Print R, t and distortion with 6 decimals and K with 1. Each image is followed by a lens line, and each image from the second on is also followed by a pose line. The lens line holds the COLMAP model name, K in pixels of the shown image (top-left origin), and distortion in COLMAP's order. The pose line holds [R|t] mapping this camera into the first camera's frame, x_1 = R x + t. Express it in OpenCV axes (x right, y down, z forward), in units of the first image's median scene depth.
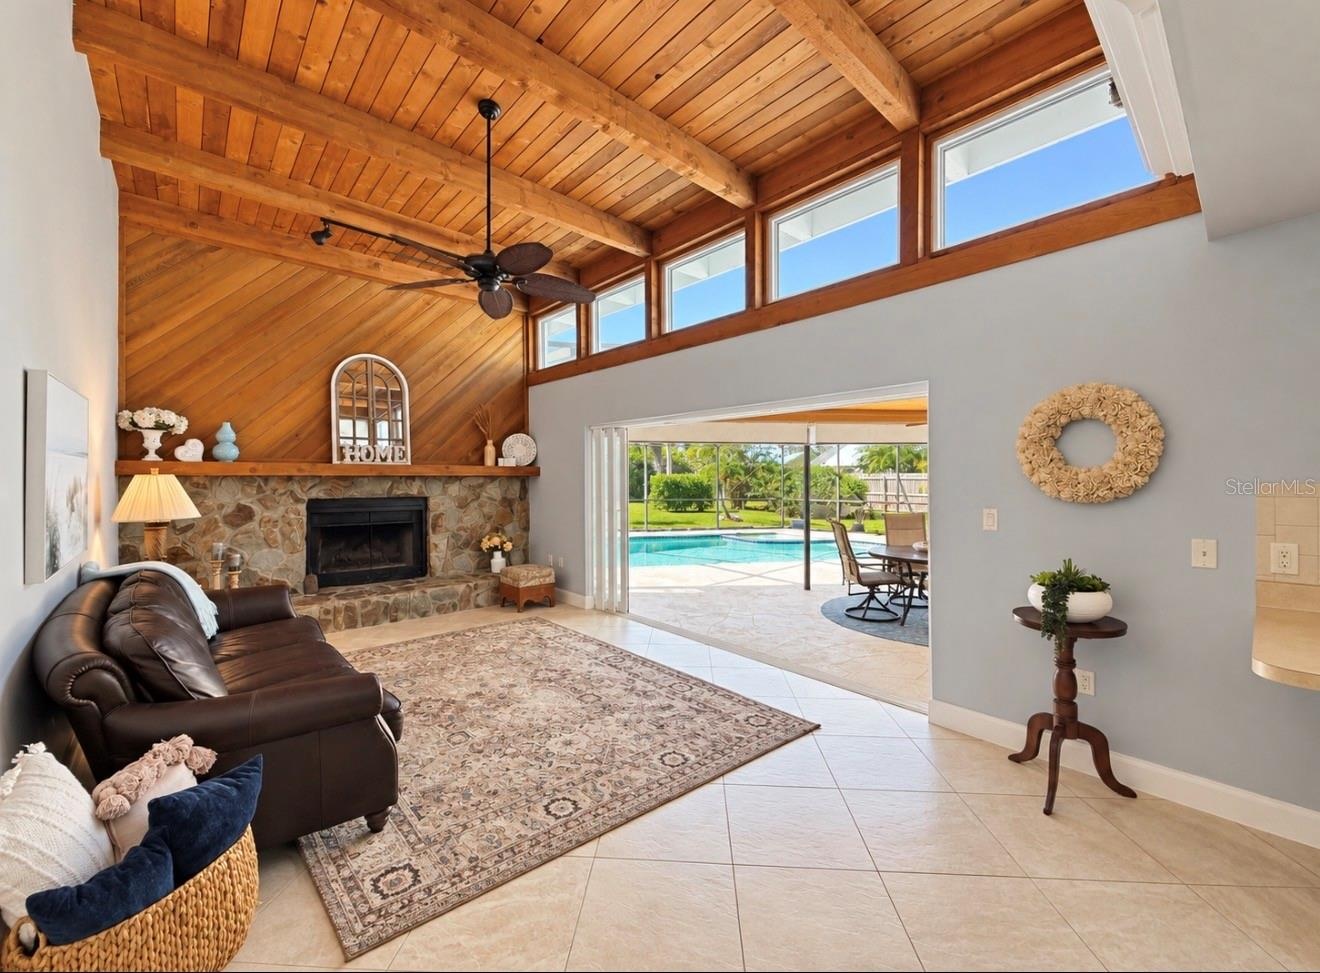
lens RADIAL K [[537.6, 0, 649.0], [0, 537.6, 480.0], [0, 0, 1]] dist [0.030029, -0.022759]
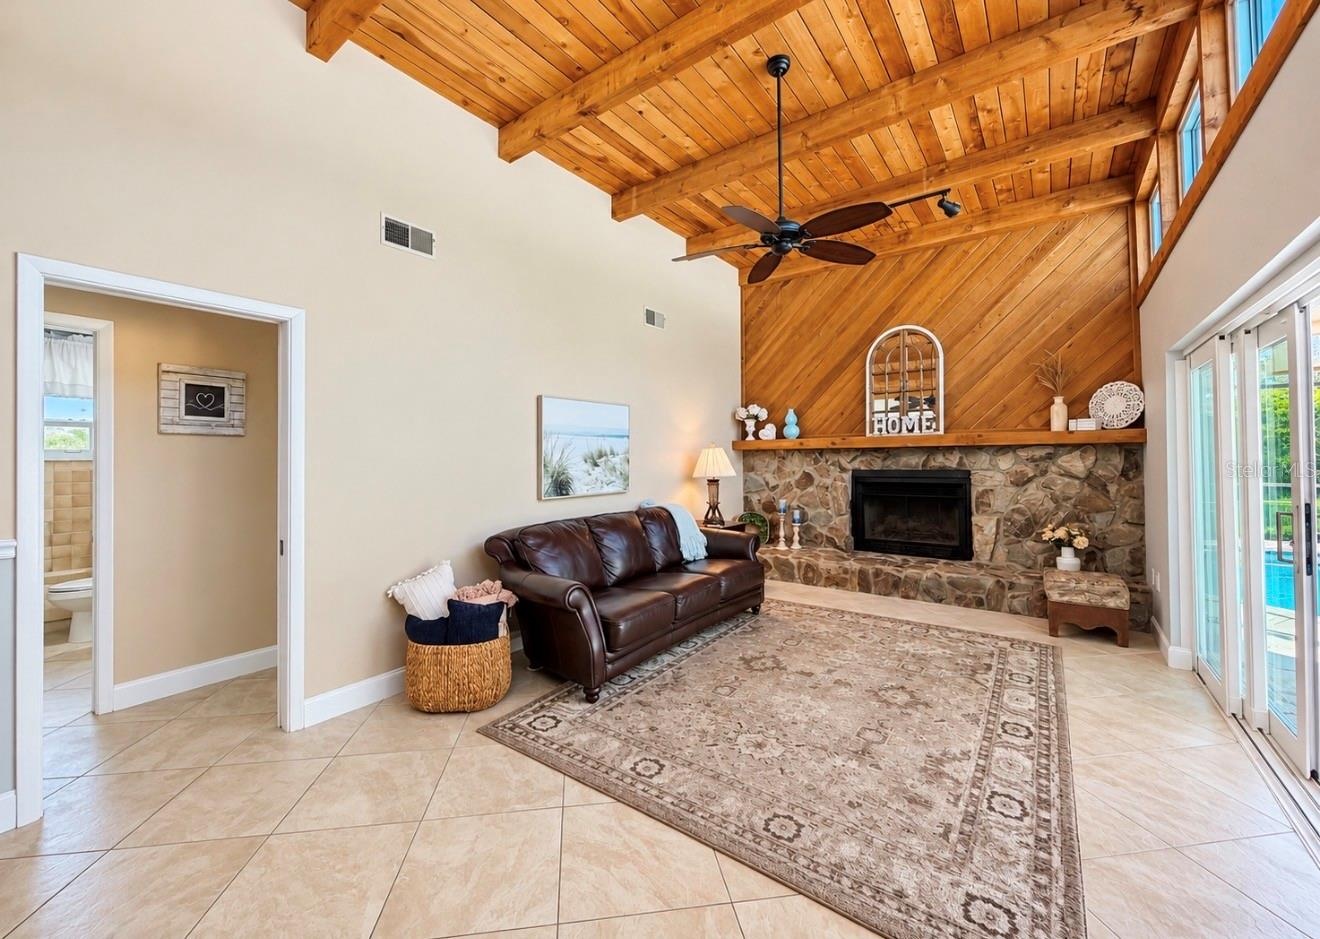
lens RADIAL K [[568.6, 0, 679.7], [0, 568.6, 447.3], [0, 0, 1]] dist [0.000111, -0.000064]
pose [[0.209986, -0.016136, -0.977571, 0.486864], [0.011858, 0.999832, -0.013956, 0.002174], [0.977632, -0.008661, 0.210142, 0.438633]]
